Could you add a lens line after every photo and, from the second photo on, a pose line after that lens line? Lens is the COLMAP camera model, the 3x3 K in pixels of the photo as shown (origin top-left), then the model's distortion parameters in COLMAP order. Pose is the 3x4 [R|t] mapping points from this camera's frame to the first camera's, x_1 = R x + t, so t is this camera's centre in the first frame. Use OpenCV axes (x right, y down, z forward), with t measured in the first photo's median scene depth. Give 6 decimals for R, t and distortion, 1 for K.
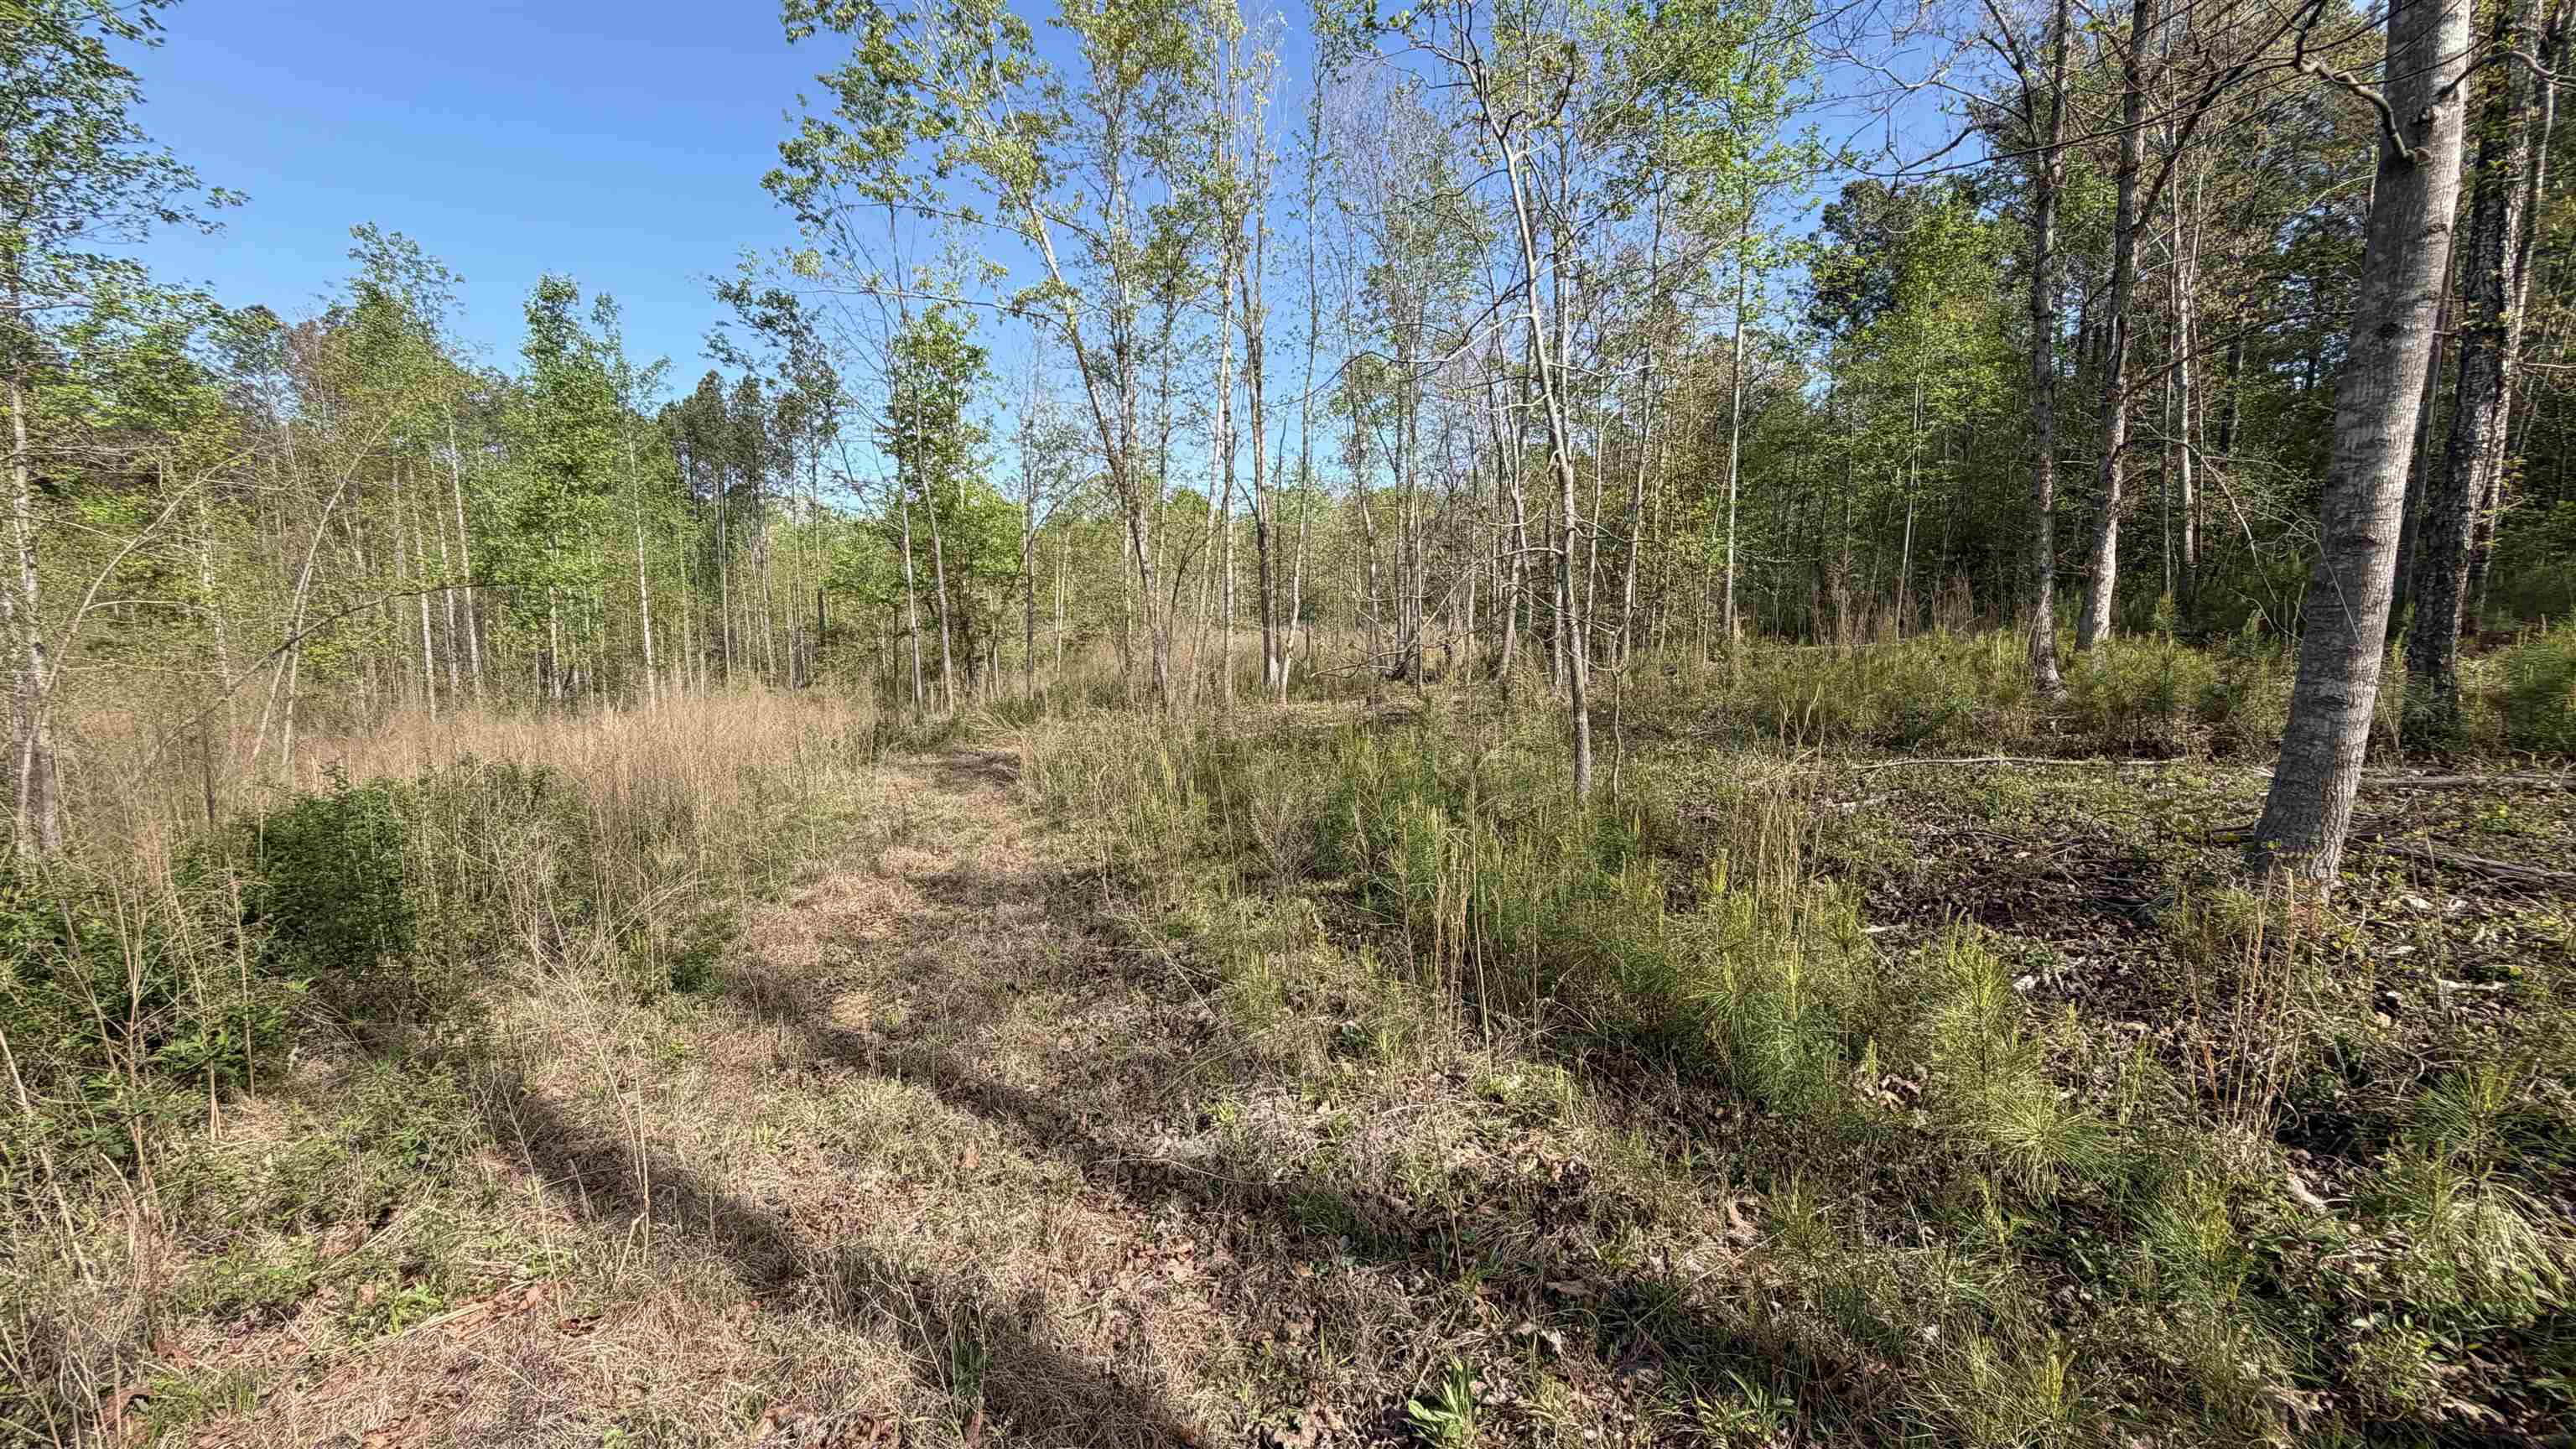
lens RADIAL K [[1024.1, 0, 1288.0], [0, 1024.1, 724.5], [0, 0, 1]] dist [-0.001250, 0.000137]
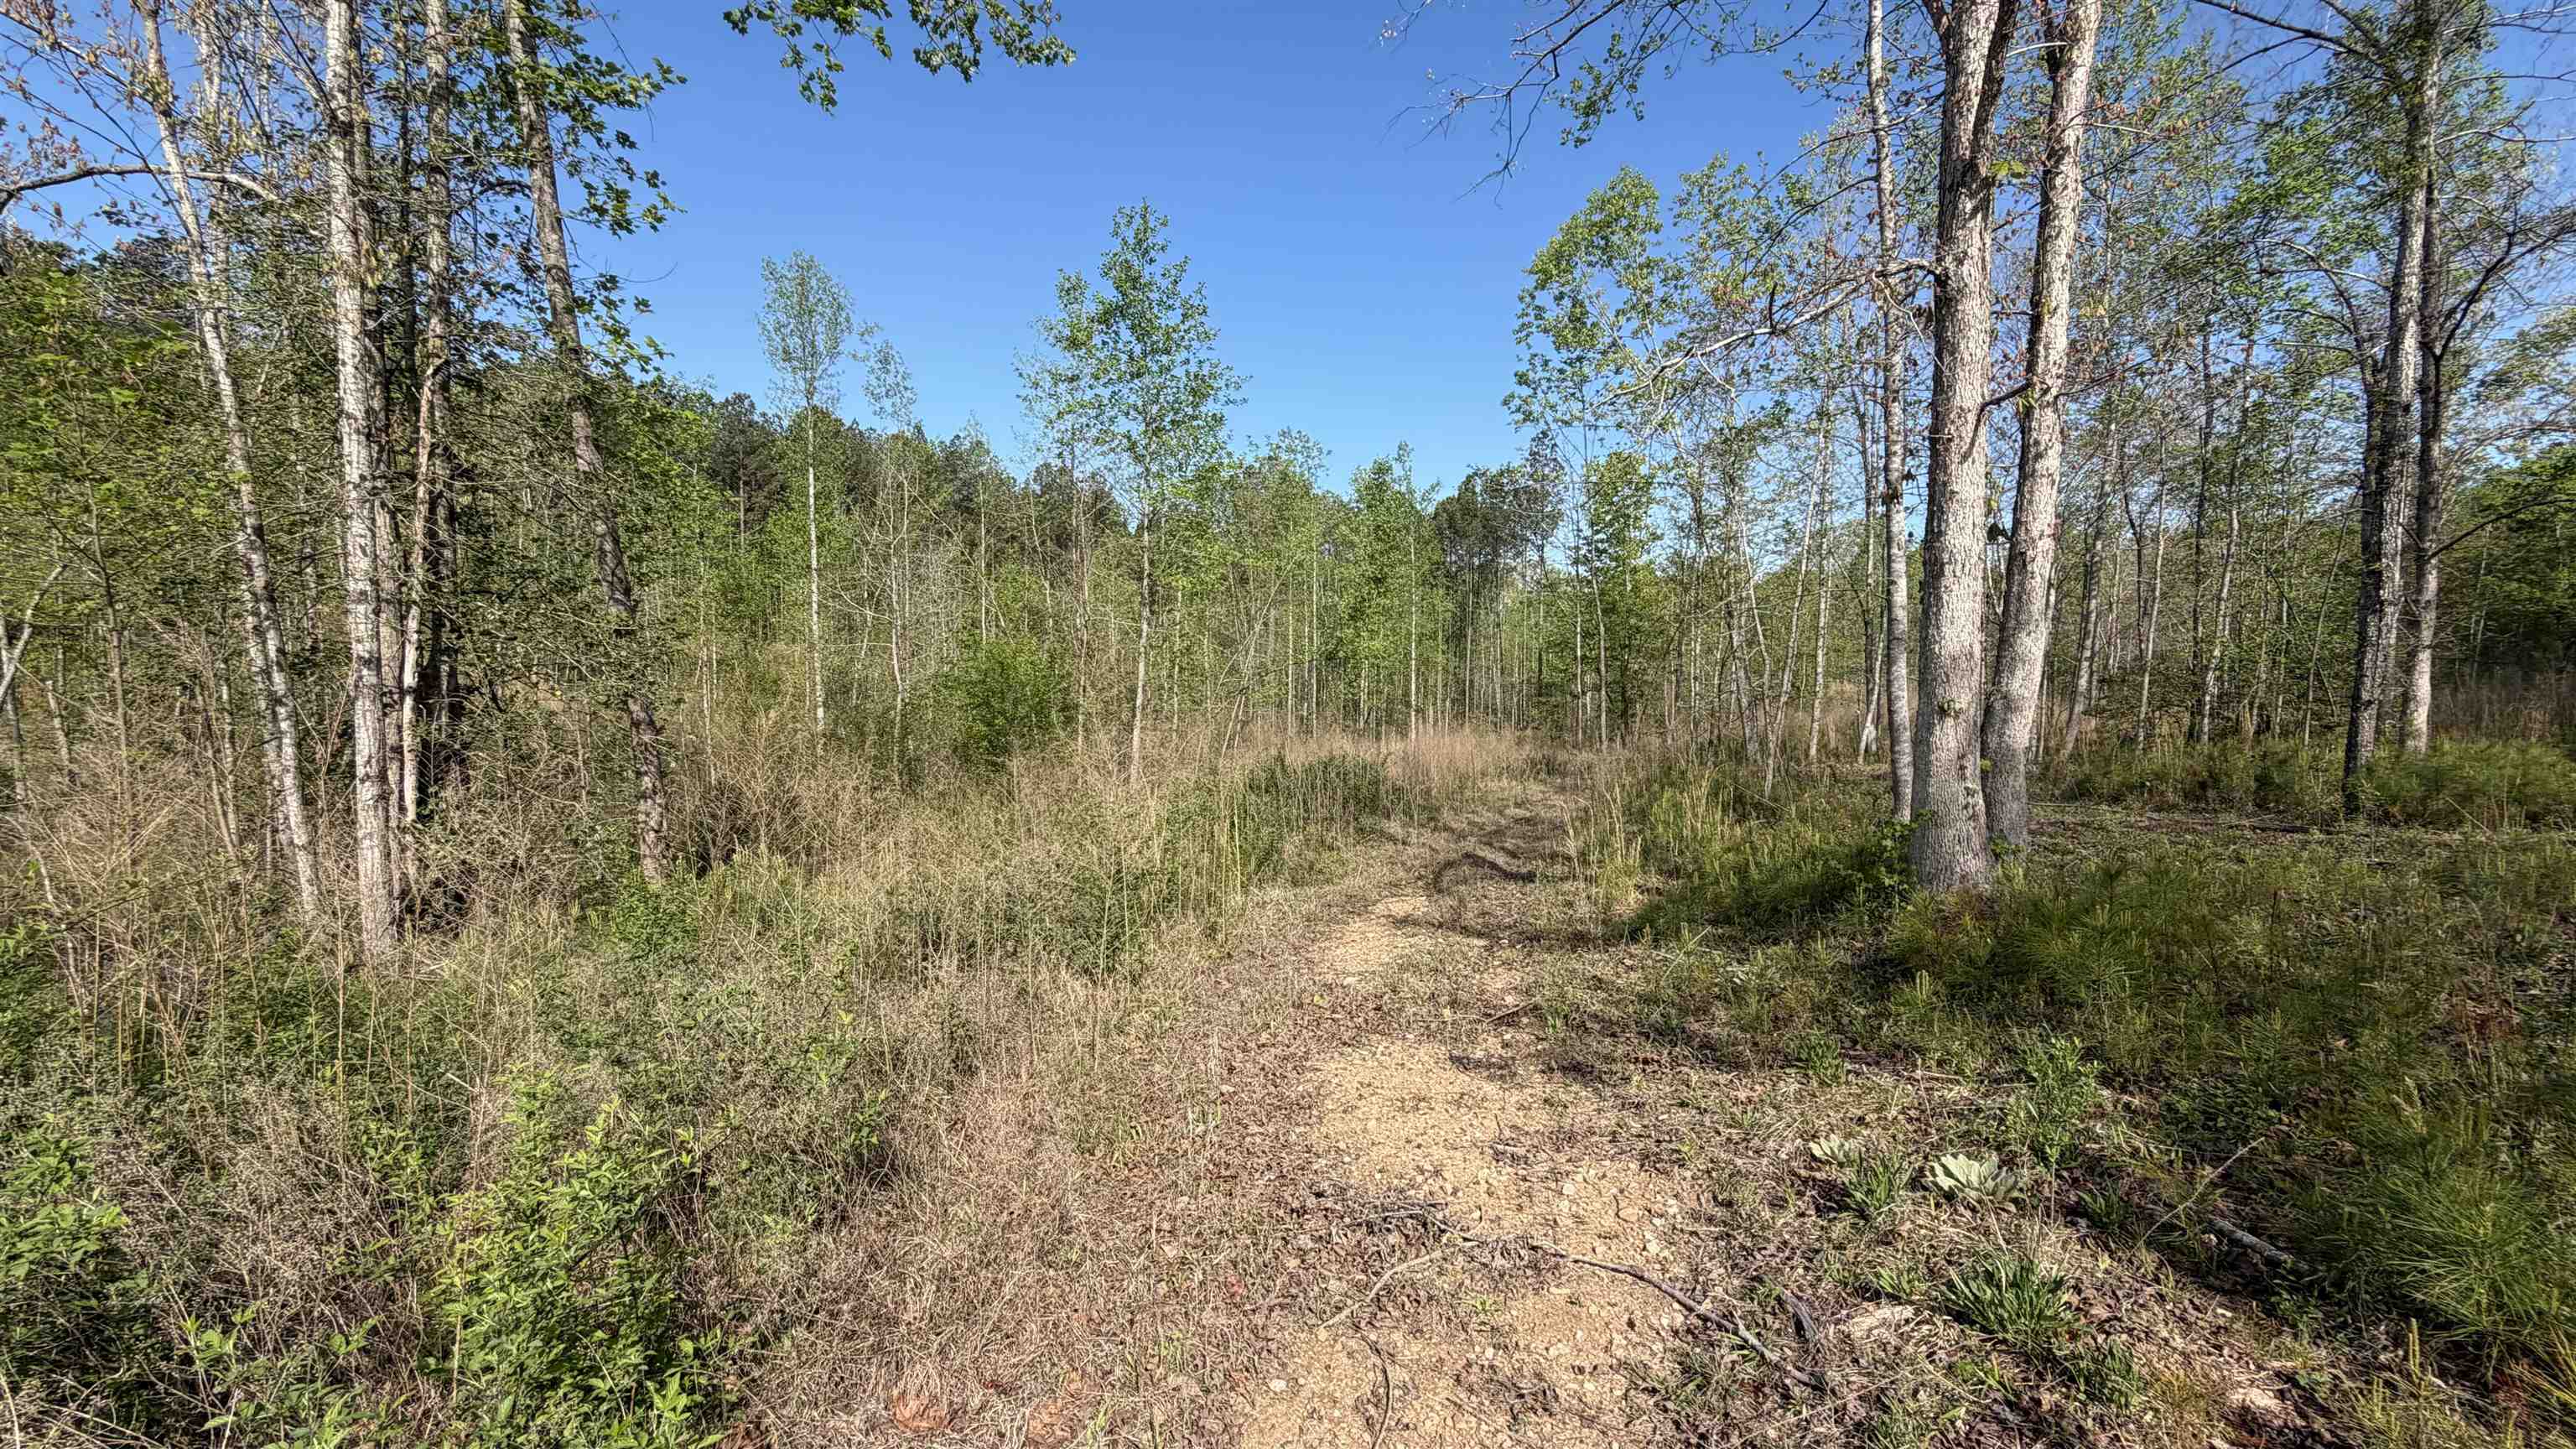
lens RADIAL K [[1062.1, 0, 1299.7], [0, 1062.1, 717.0], [0, 0, 1]] dist [0.000141, 0.000504]
pose [[0.789240, 0.041262, -0.612697, 0.245469], [-0.075296, 0.996714, -0.029868, 0.012898], [0.609451, 0.069707, 0.789754, -0.414217]]
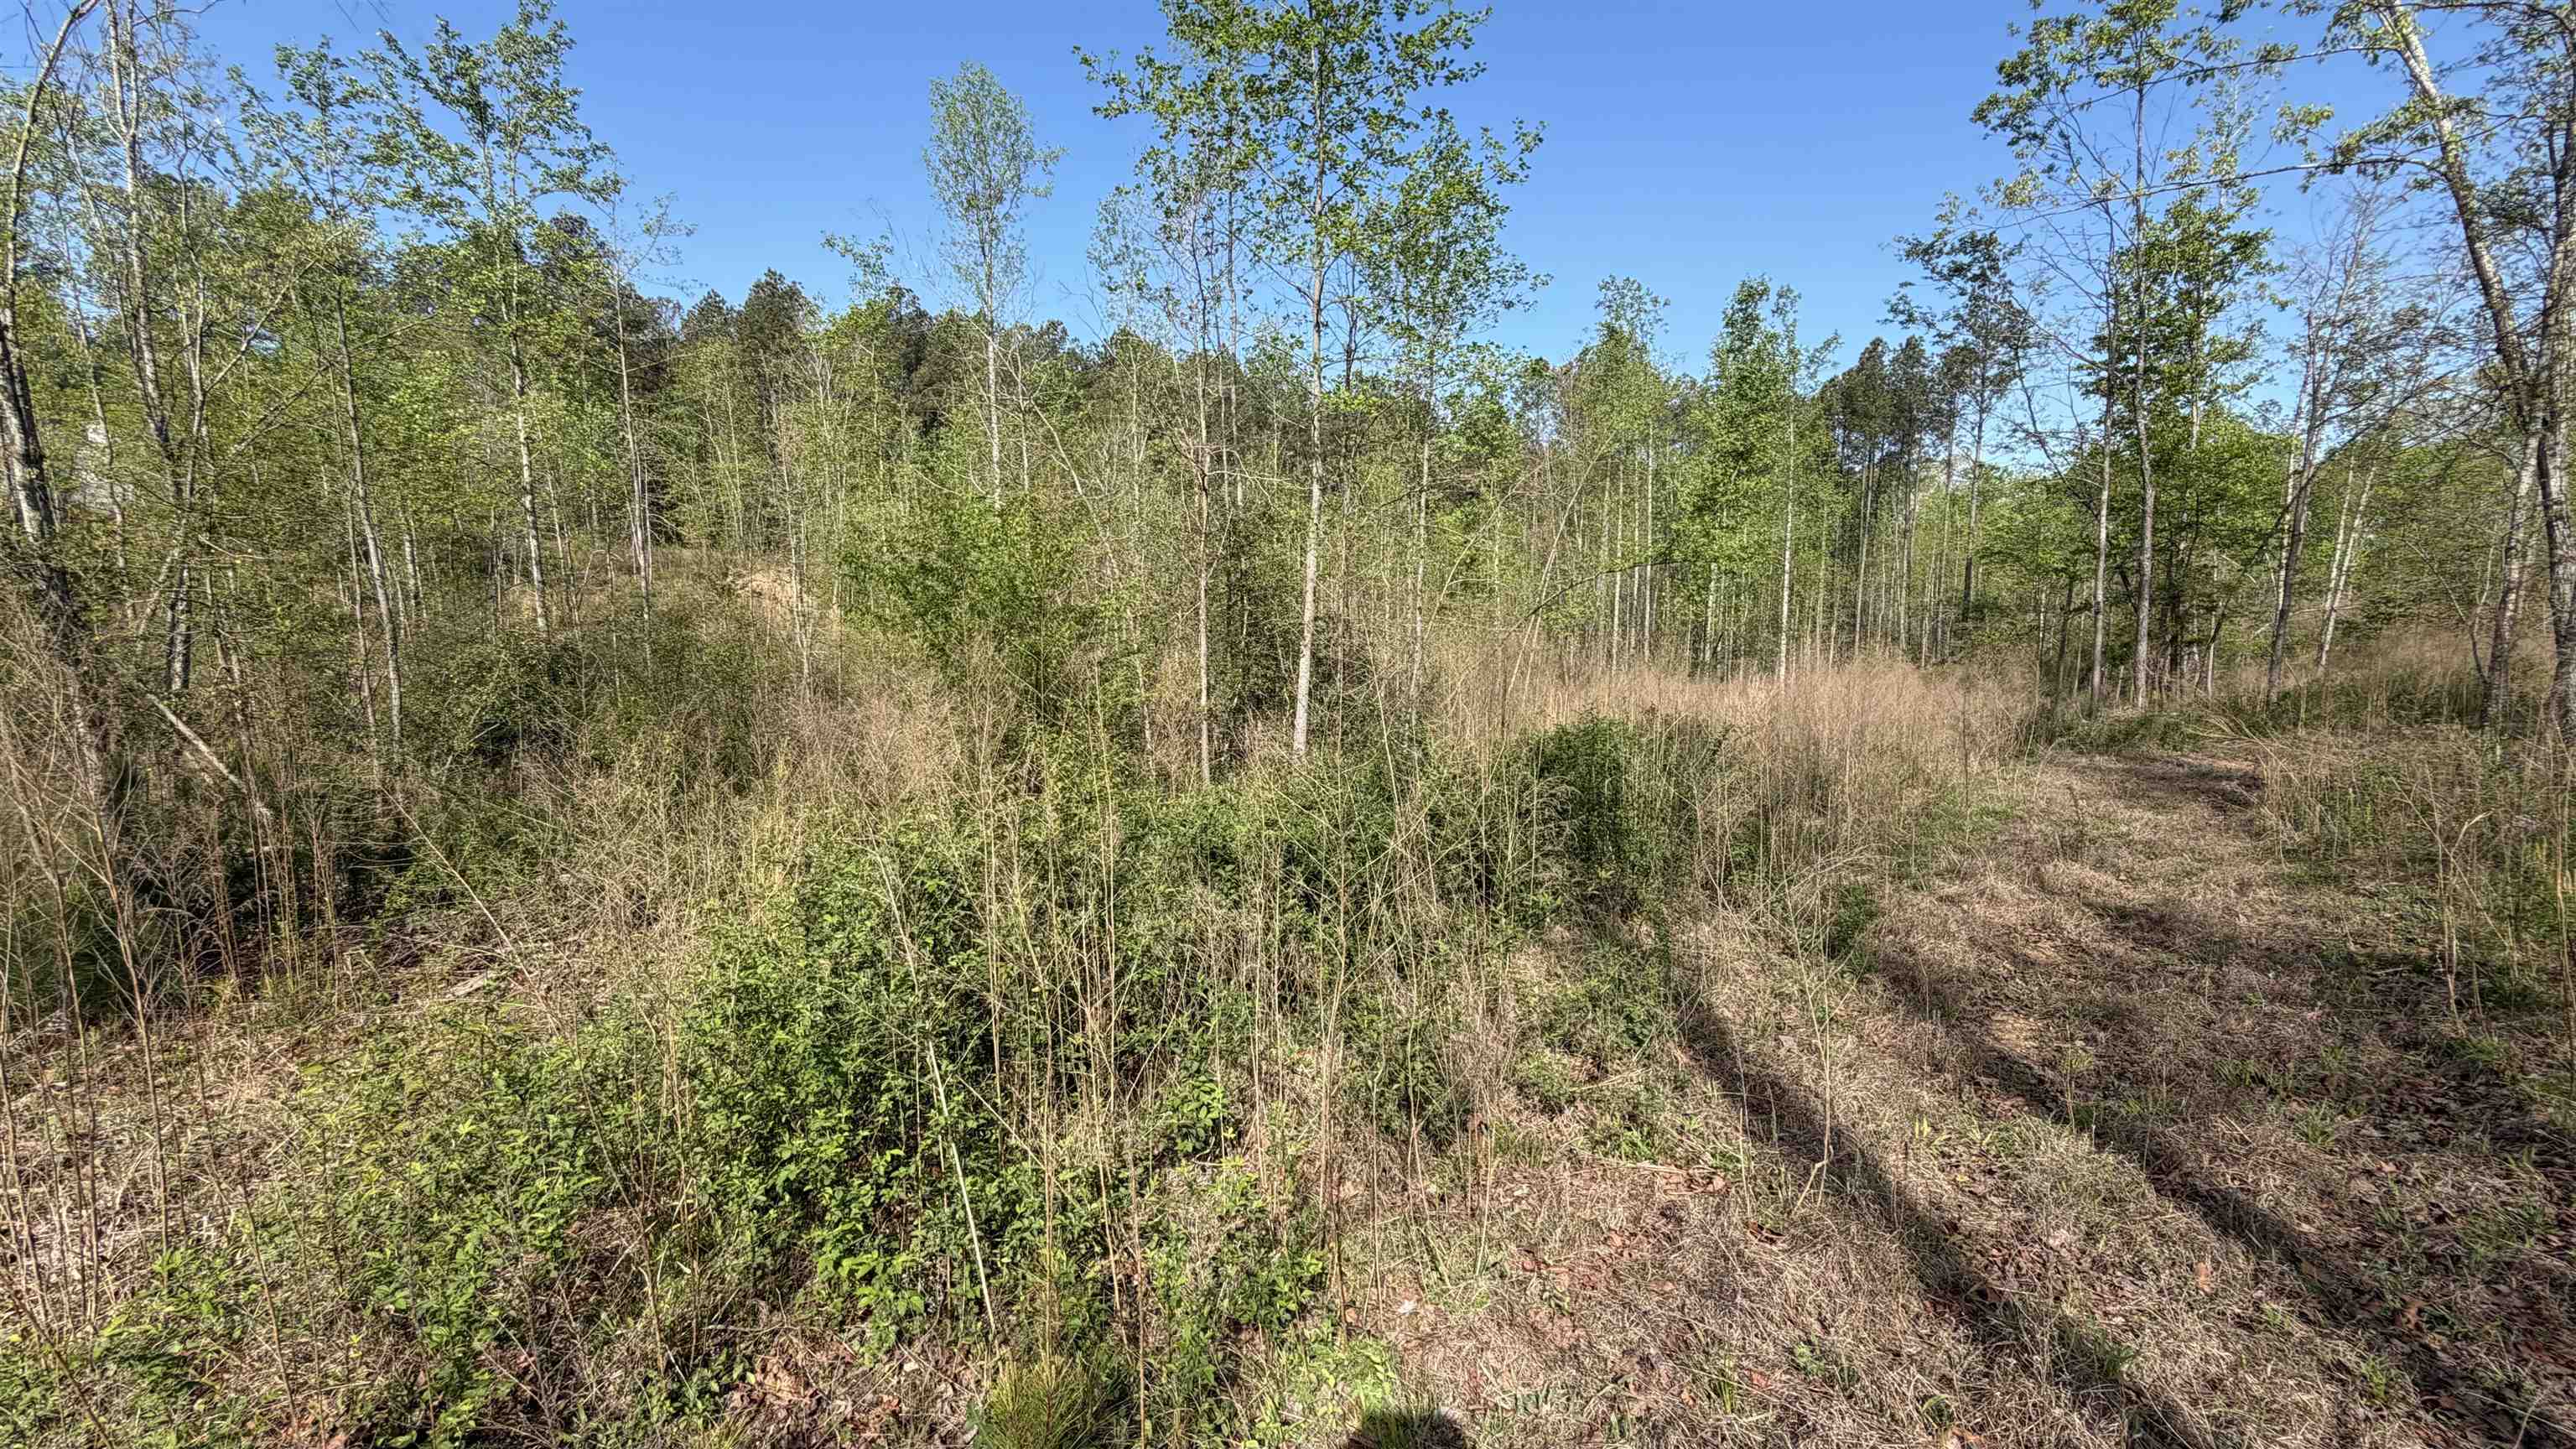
lens RADIAL K [[1024.4, 0, 1277.0], [0, 1024.4, 729.7], [0, 0, 1]] dist [-0.002509, -0.000295]
pose [[0.530884, 0.112796, -0.839904, -0.010717], [-0.086332, 0.993145, 0.078807, 0.000357], [0.843035, 0.030673, 0.536983, -0.005916]]
